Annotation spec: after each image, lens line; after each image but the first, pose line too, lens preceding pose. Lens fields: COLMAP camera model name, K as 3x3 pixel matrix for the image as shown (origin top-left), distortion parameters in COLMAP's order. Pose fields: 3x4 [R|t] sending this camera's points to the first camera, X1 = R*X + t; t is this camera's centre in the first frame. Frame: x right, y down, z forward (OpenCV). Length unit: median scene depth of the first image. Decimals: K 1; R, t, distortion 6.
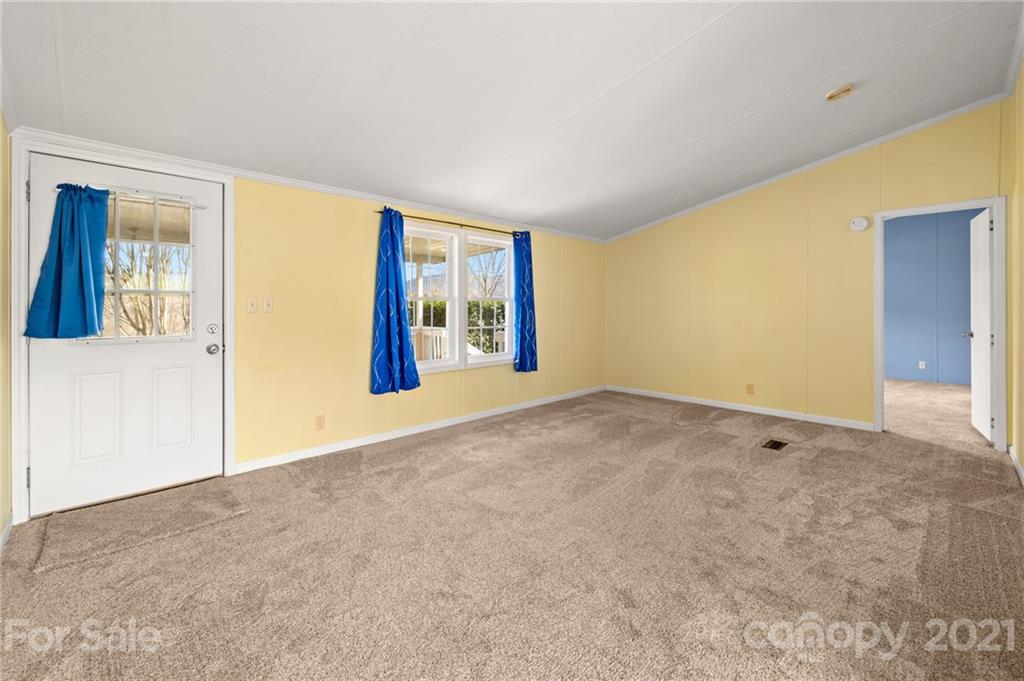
lens RADIAL K [[436.8, 0, 511.7], [0, 436.8, 307.3], [0, 0, 1]] dist [-0.000340, -0.000078]
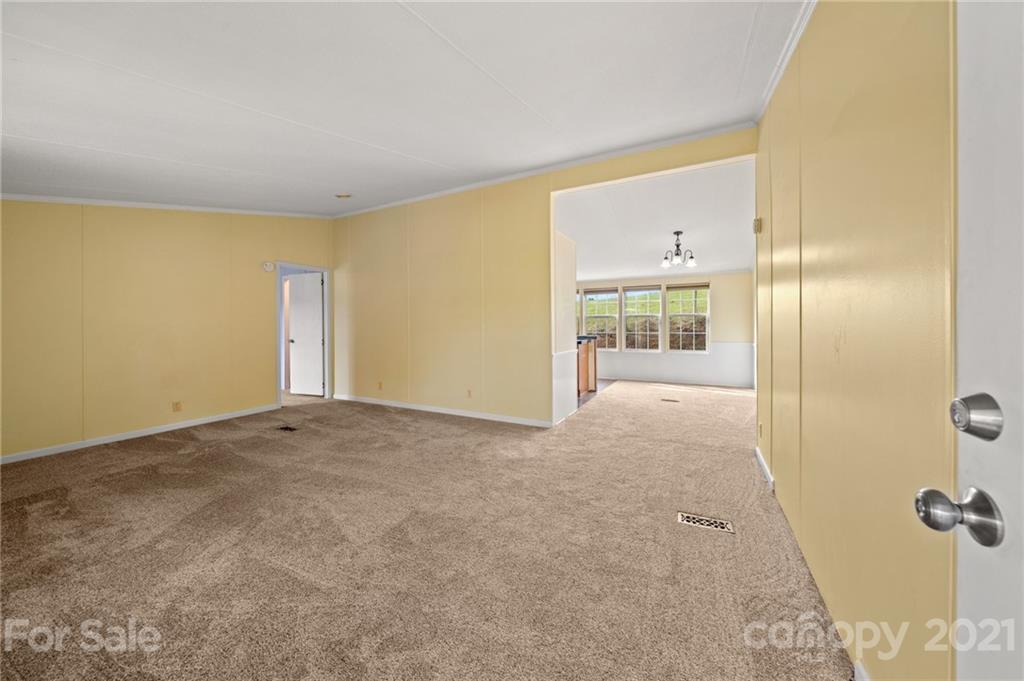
lens RADIAL K [[352.8, 0, 511.8], [0, 352.8, 326.5], [0, 0, 1]] dist [-0.000019, 0.000000]
pose [[-0.319128, 0.000556, 0.947712, -0.749241], [0.001697, 0.999999, -0.000016, 0.008776], [-0.947710, 0.001603, -0.319128, 0.847406]]
